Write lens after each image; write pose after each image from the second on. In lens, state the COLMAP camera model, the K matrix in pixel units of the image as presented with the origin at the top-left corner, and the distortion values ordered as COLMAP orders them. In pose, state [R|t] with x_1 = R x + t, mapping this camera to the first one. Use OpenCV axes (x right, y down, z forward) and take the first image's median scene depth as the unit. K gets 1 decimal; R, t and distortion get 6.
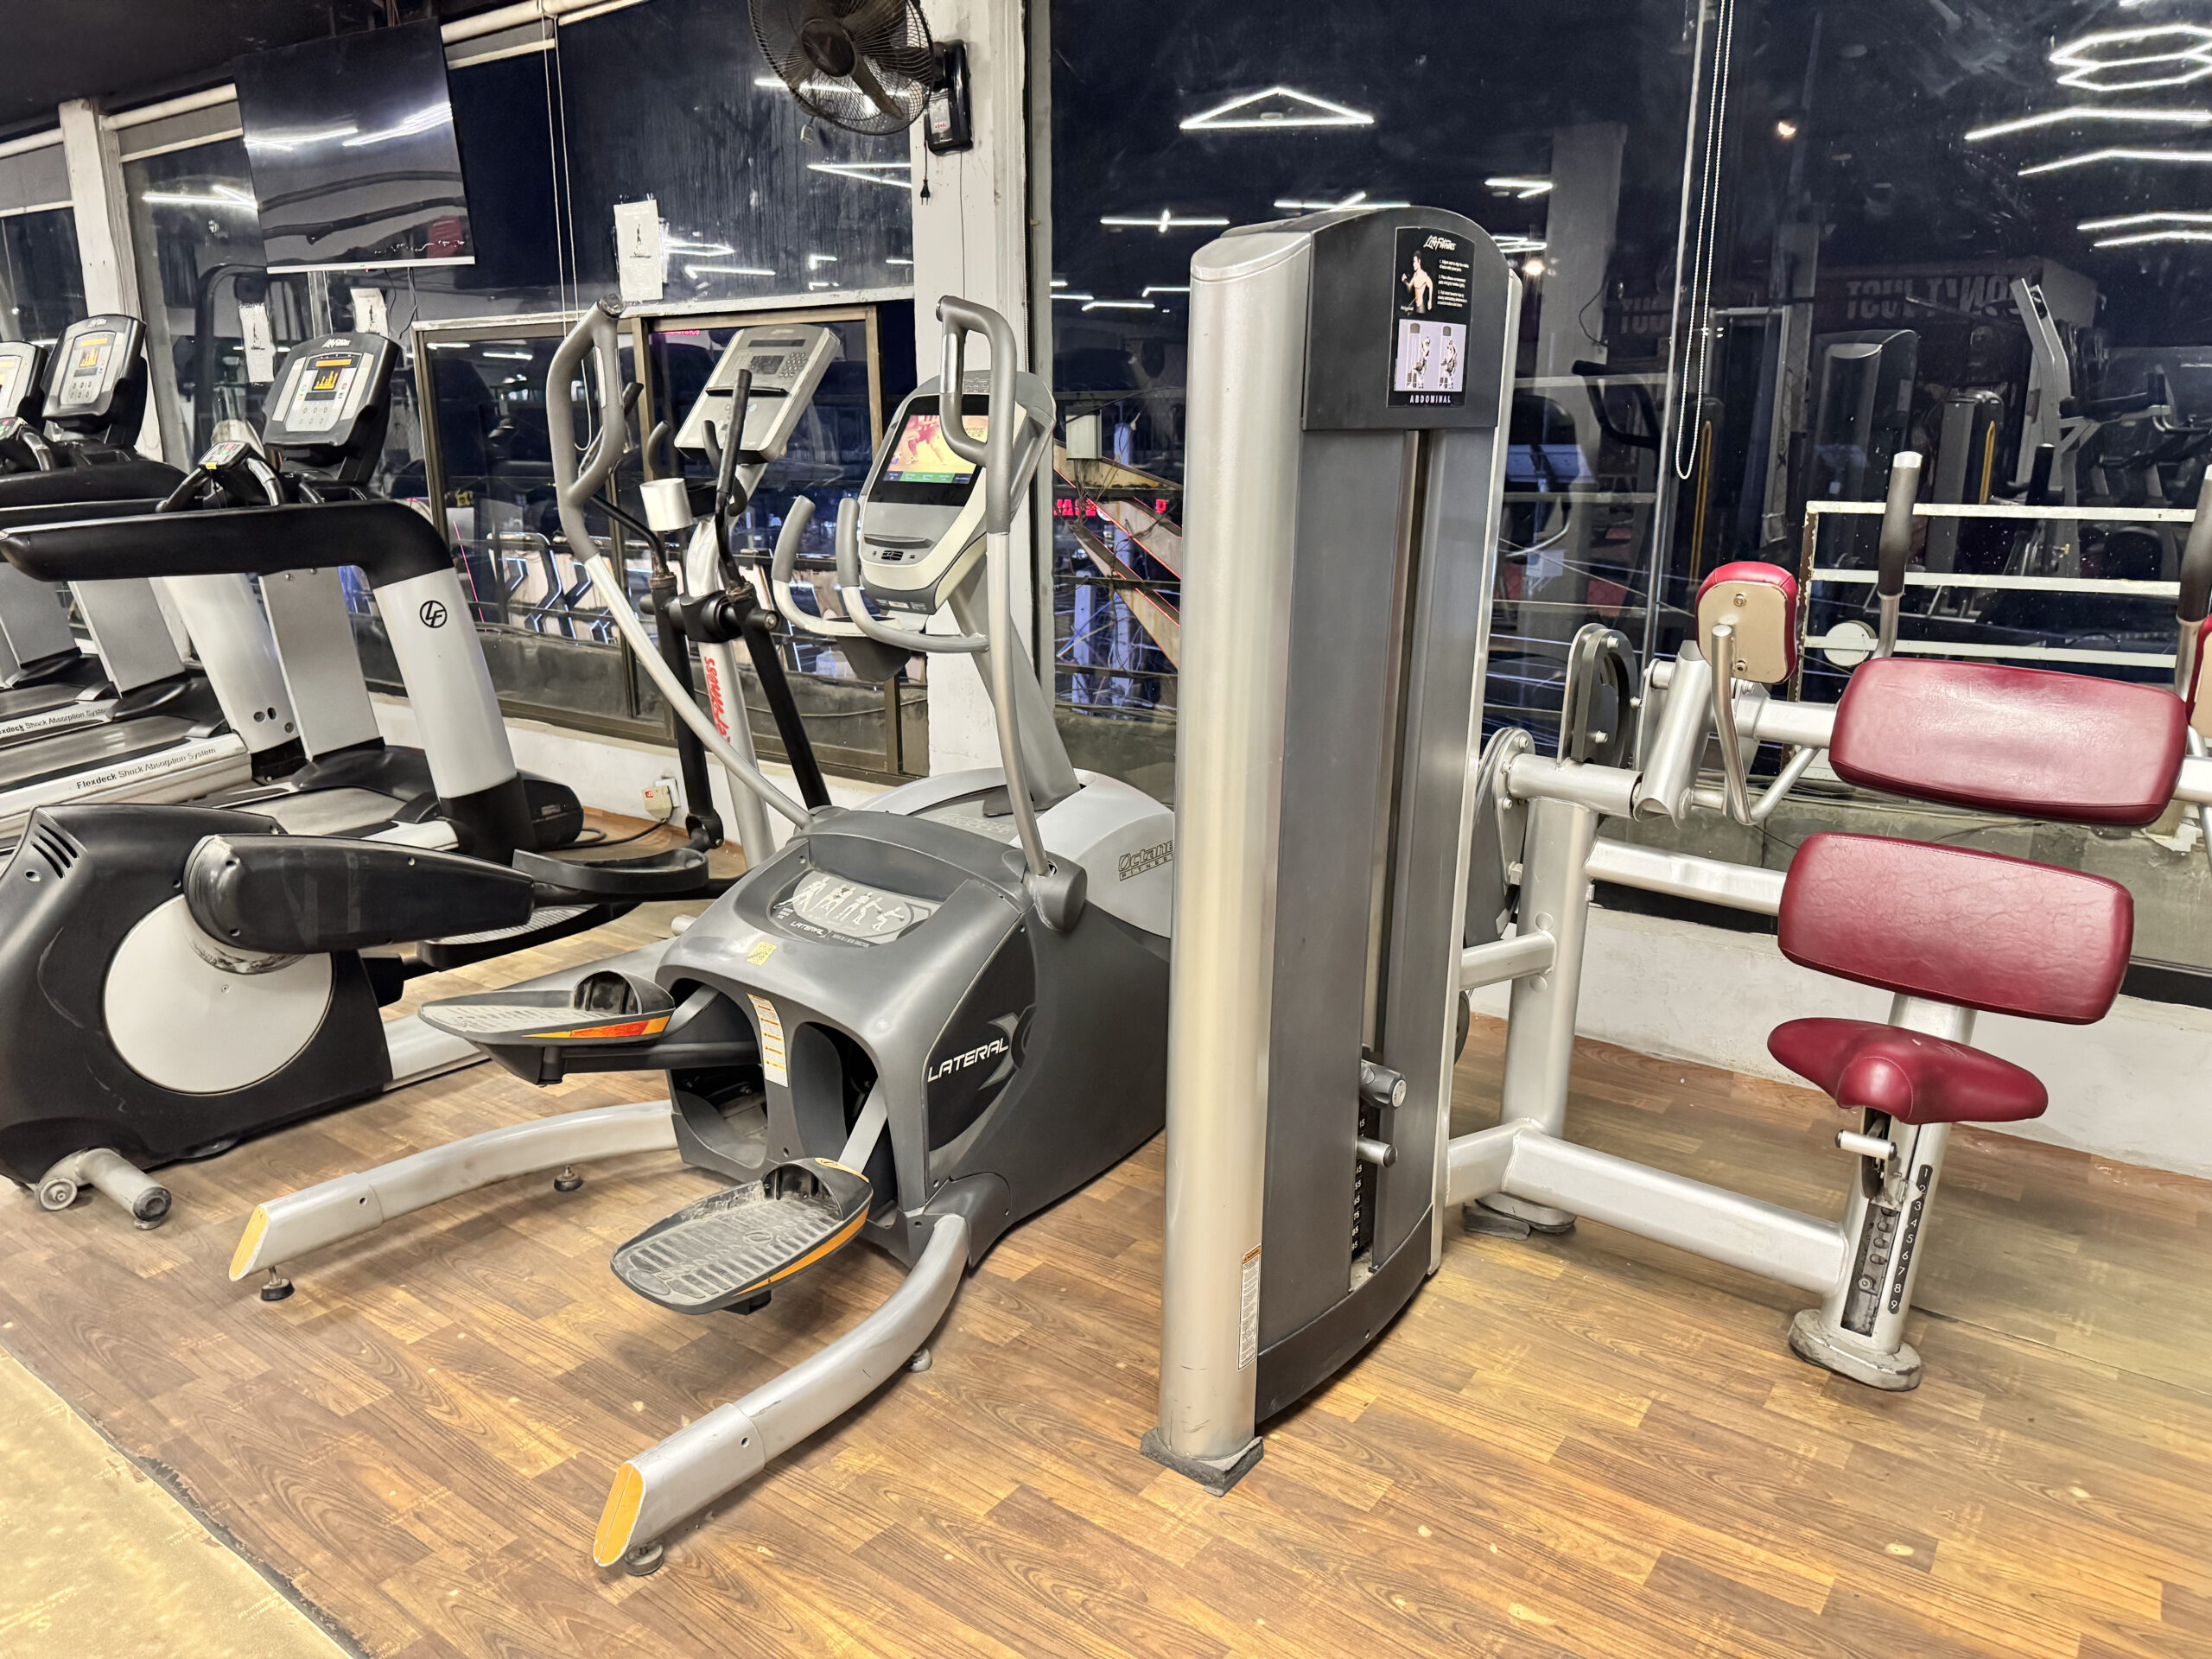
lens RADIAL K [[1546.1, 0, 1108.1], [0, 1546.1, 840.9], [0, 0, 1]] dist [0.054593, -0.066267]
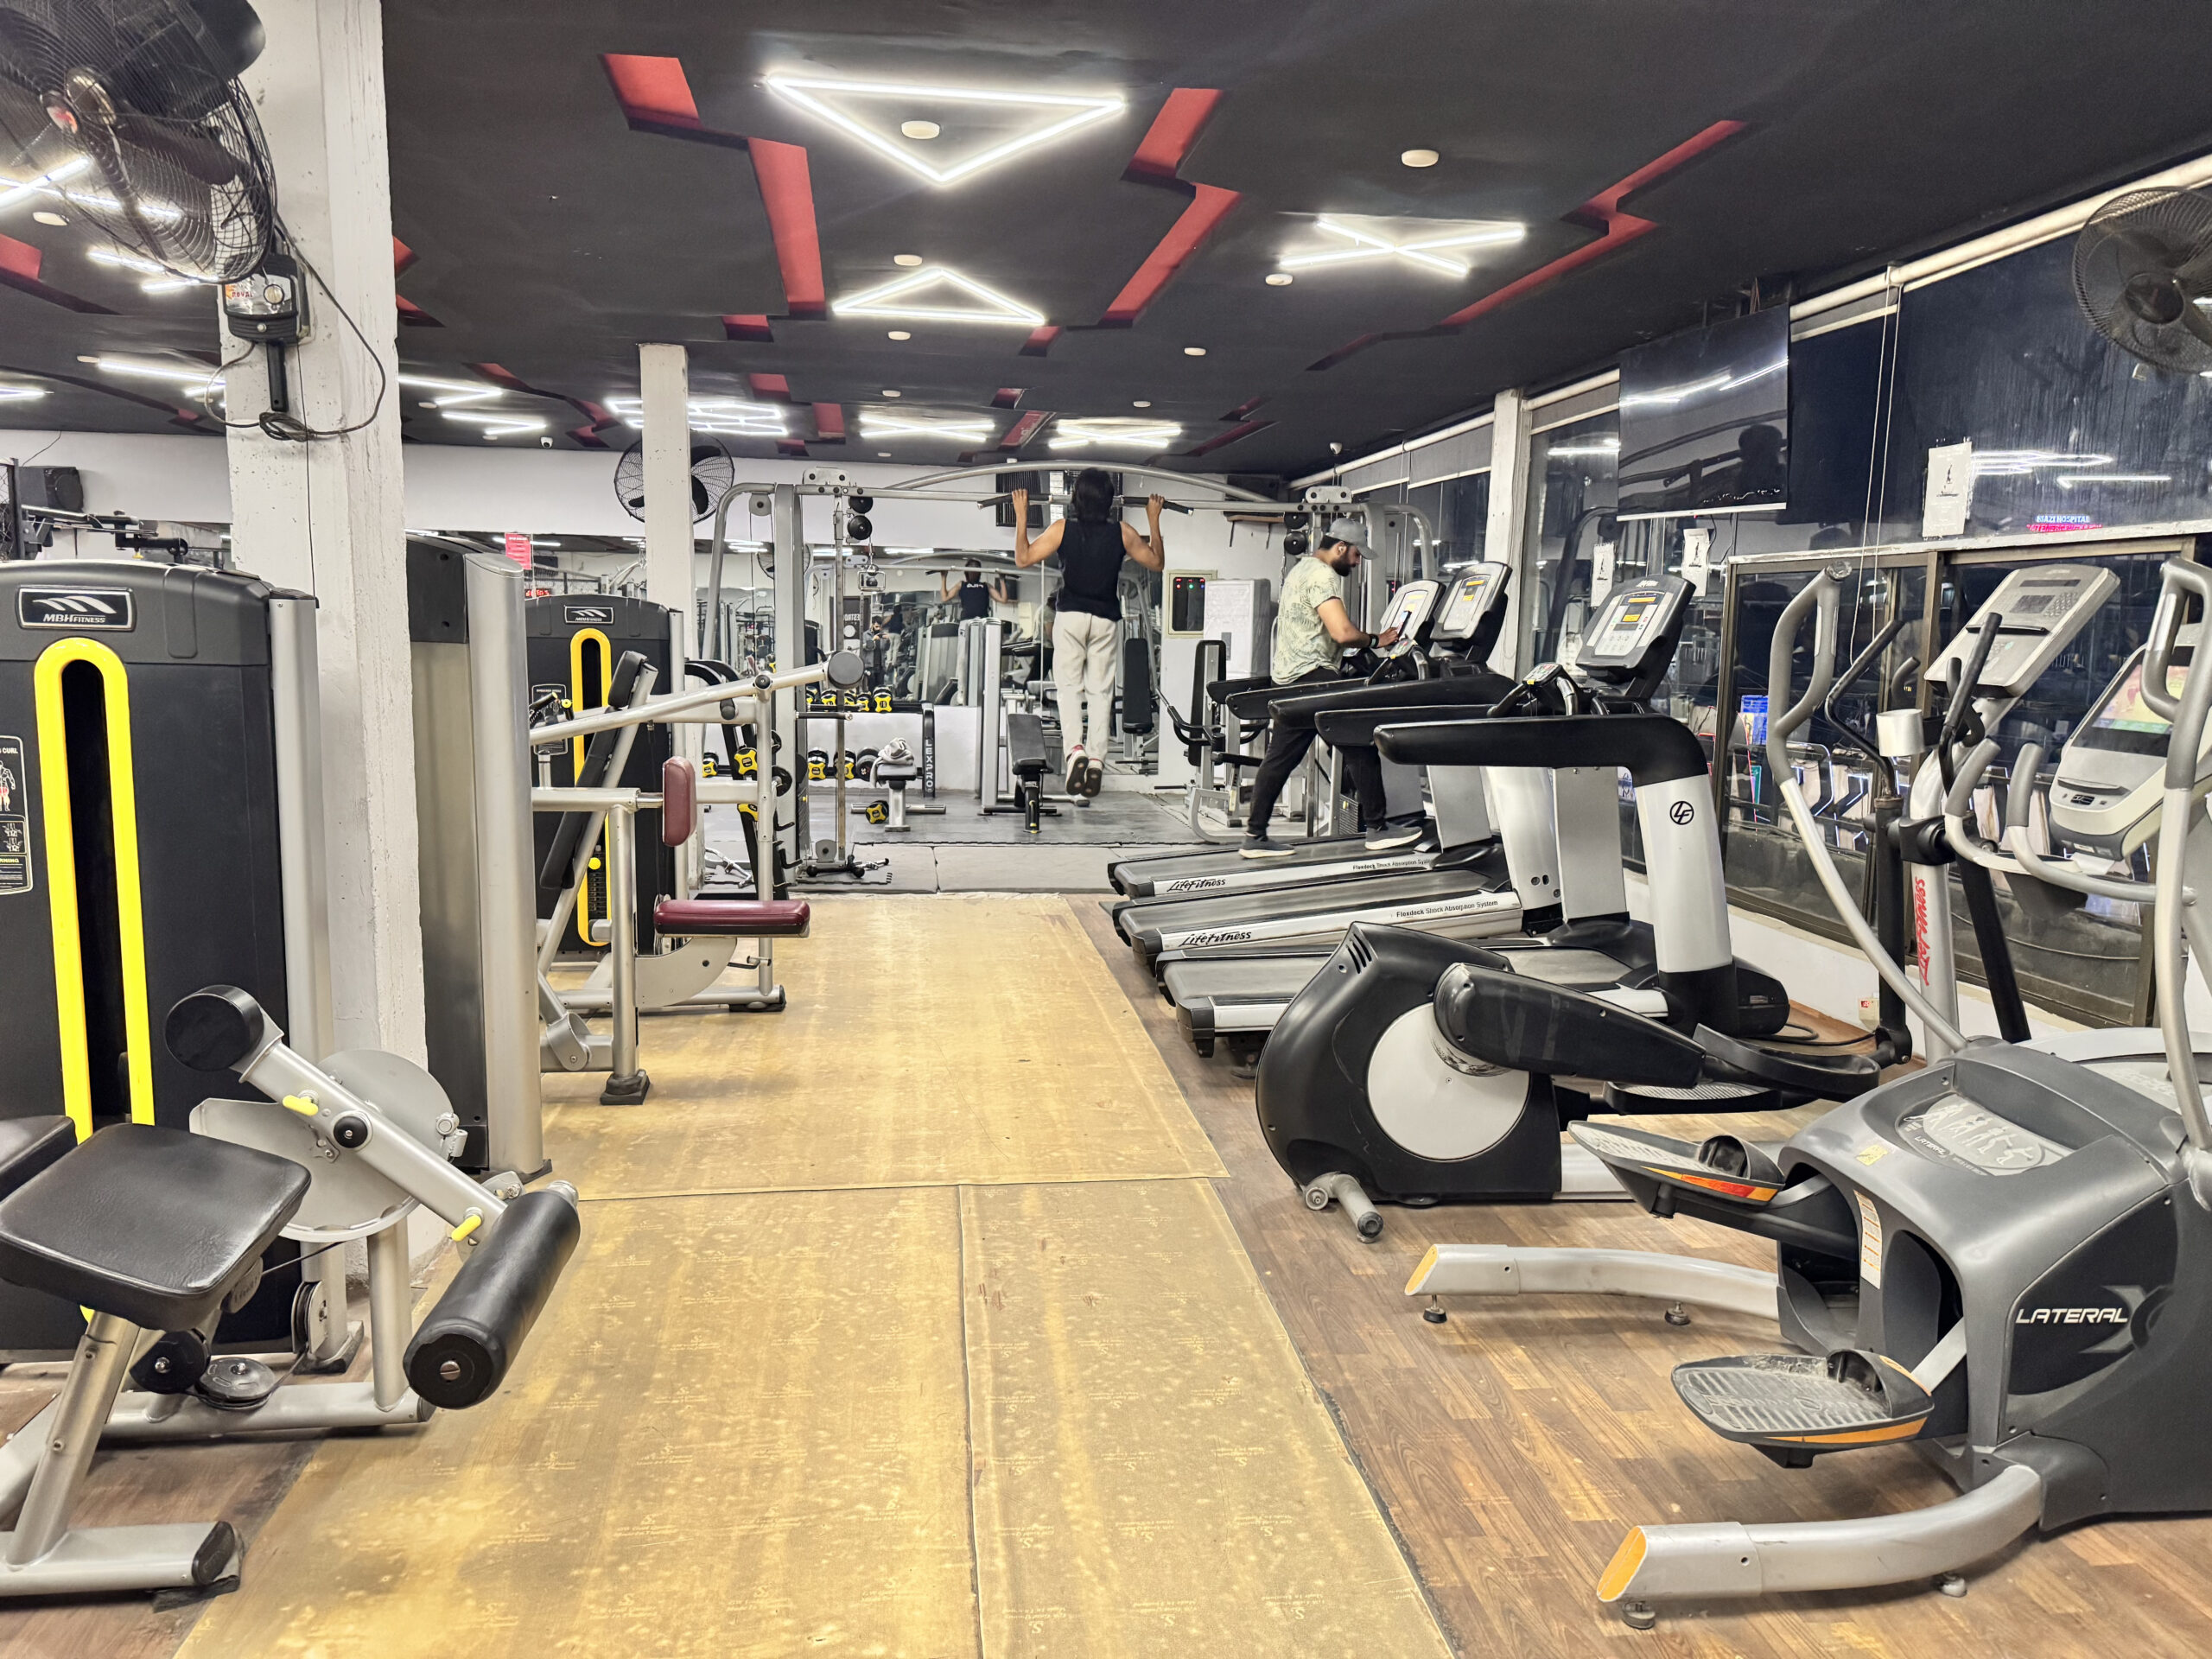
lens RADIAL K [[1546.1, 0, 1097.3], [0, 1546.1, 831.7], [0, 0, 1]] dist [0.054593, -0.066267]
pose [[0.689484, 0.104878, -0.716667, 0.108106], [-0.195810, 0.979608, -0.045025, 0.005205], [0.697330, 0.171375, 0.695961, -0.111517]]
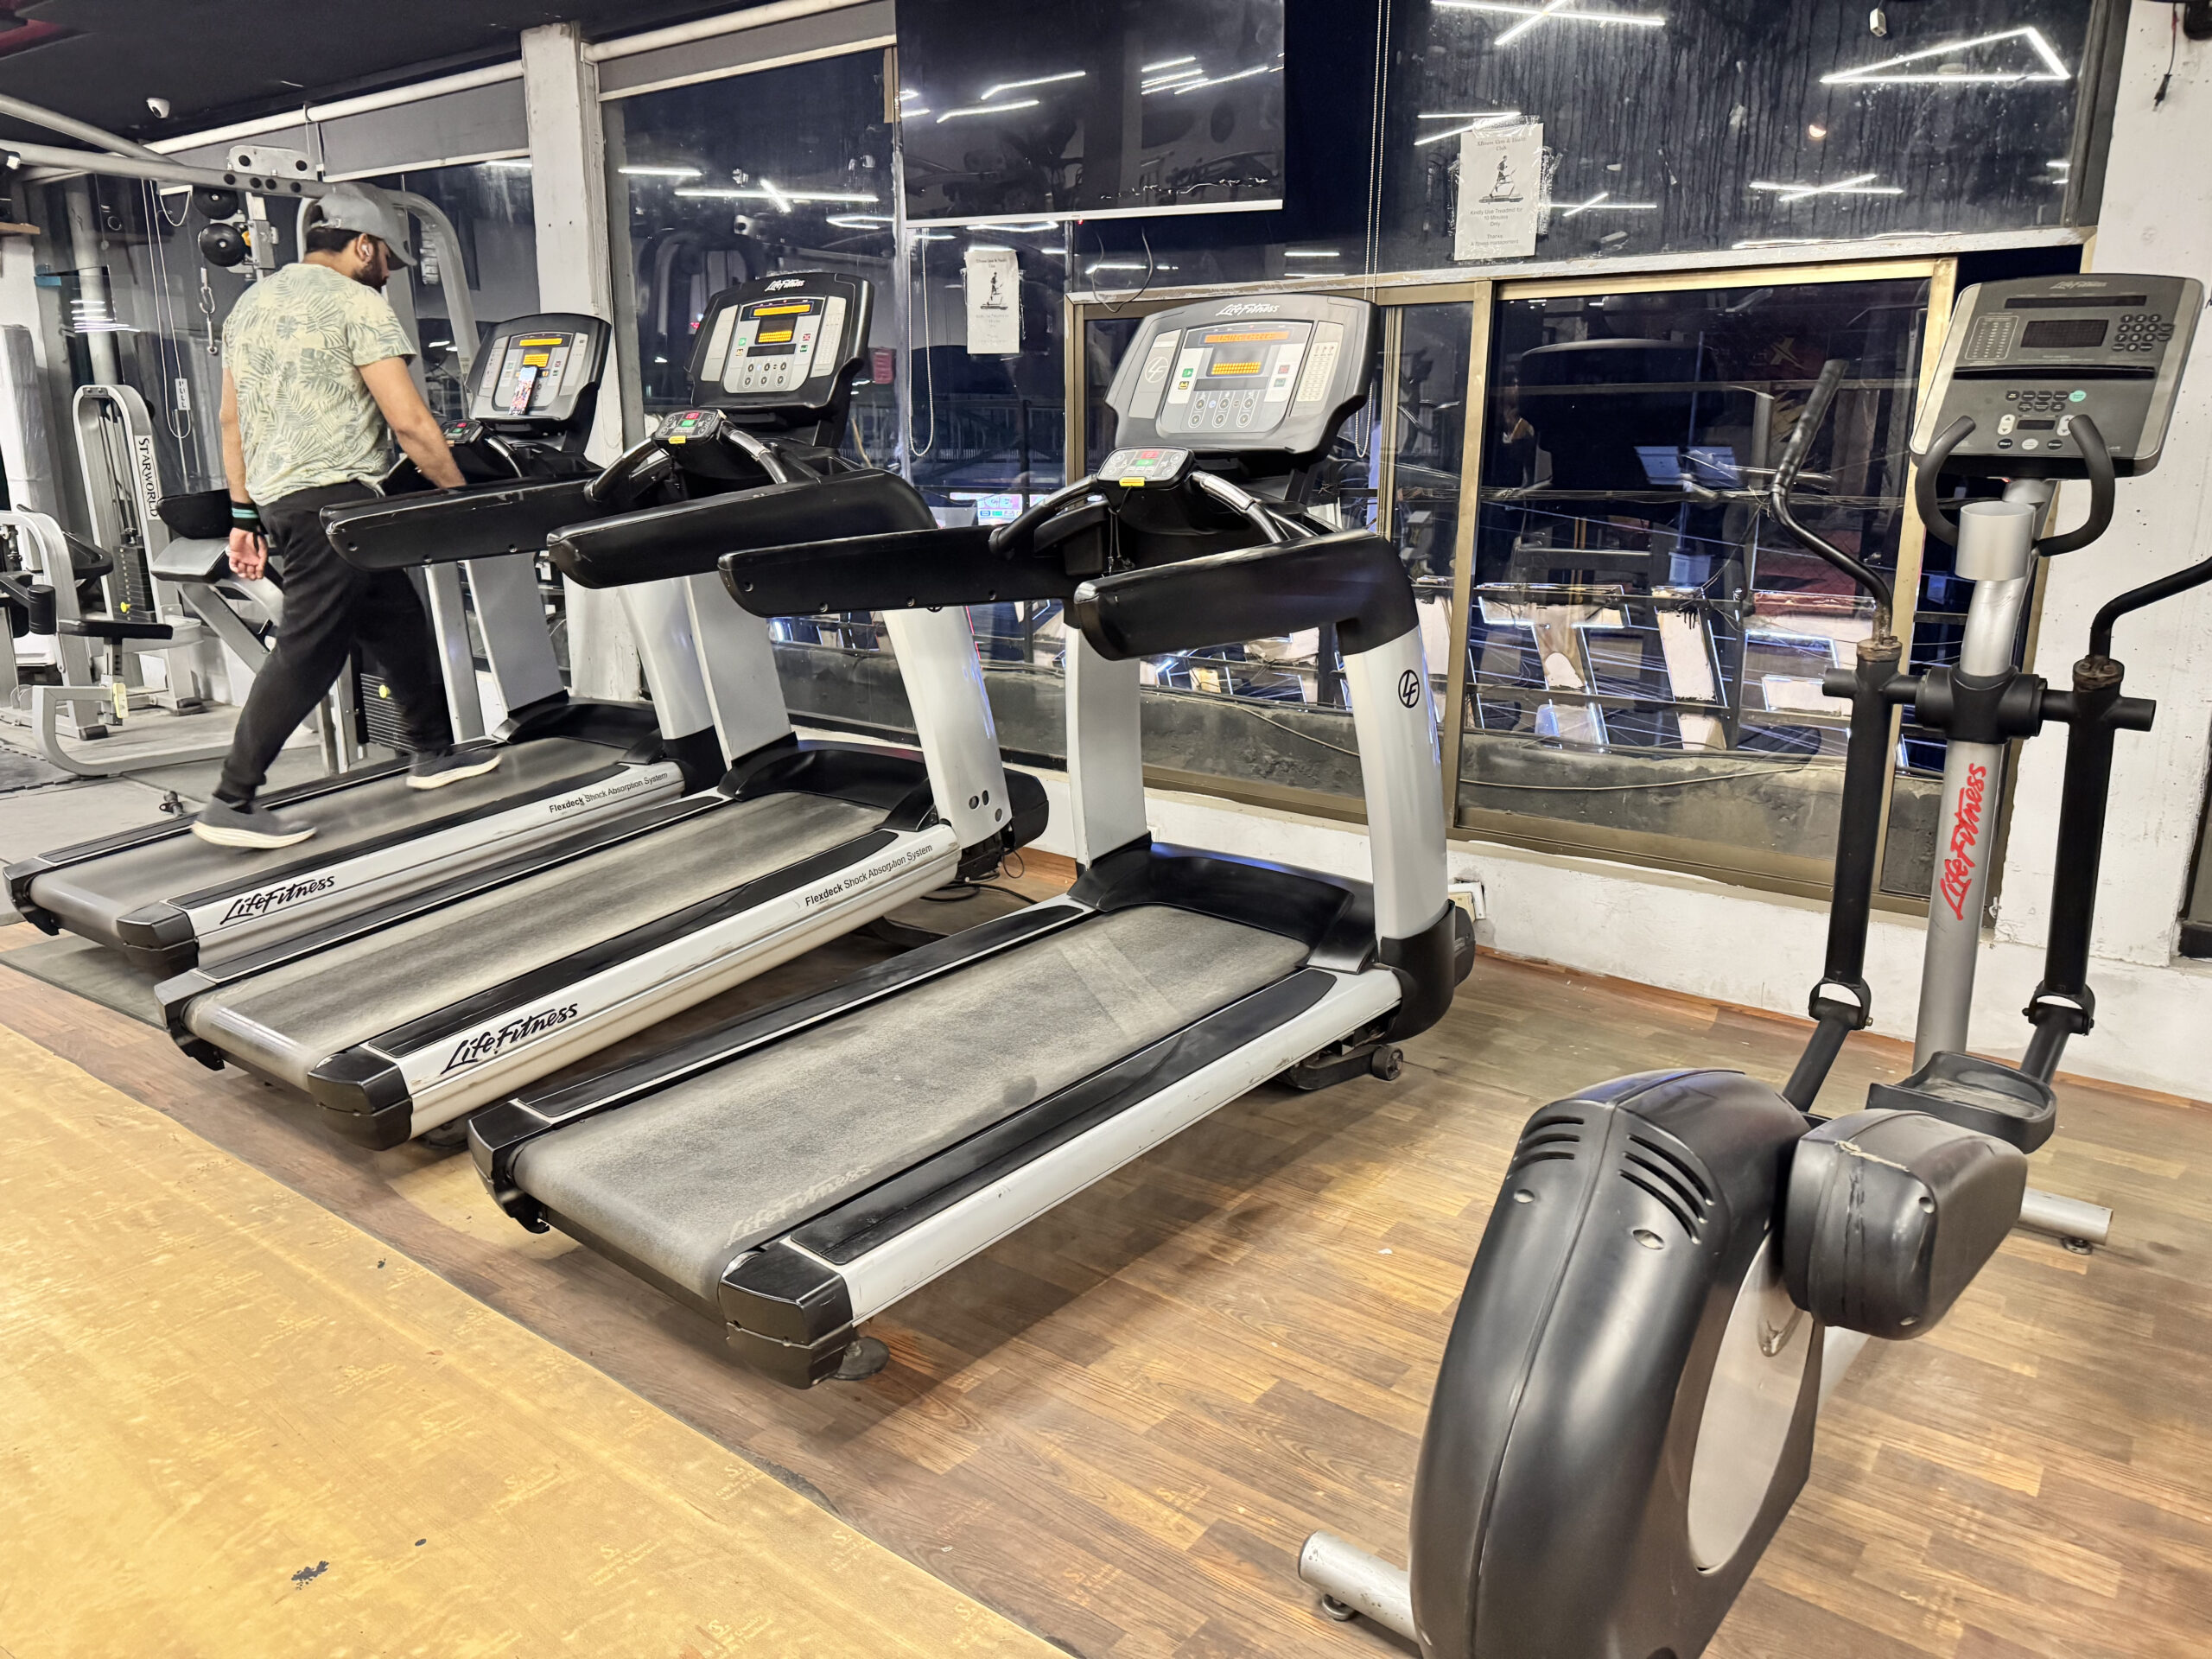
lens RADIAL K [[1546.1, 0, 1104.9], [0, 1546.1, 815.9], [0, 0, 1]] dist [0.054593, -0.066267]
pose [[0.999867, 0.009814, -0.012989, -0.645126], [-0.009990, 0.999858, -0.013558, -0.086598], [0.012854, 0.013685, 0.999824, 0.331506]]
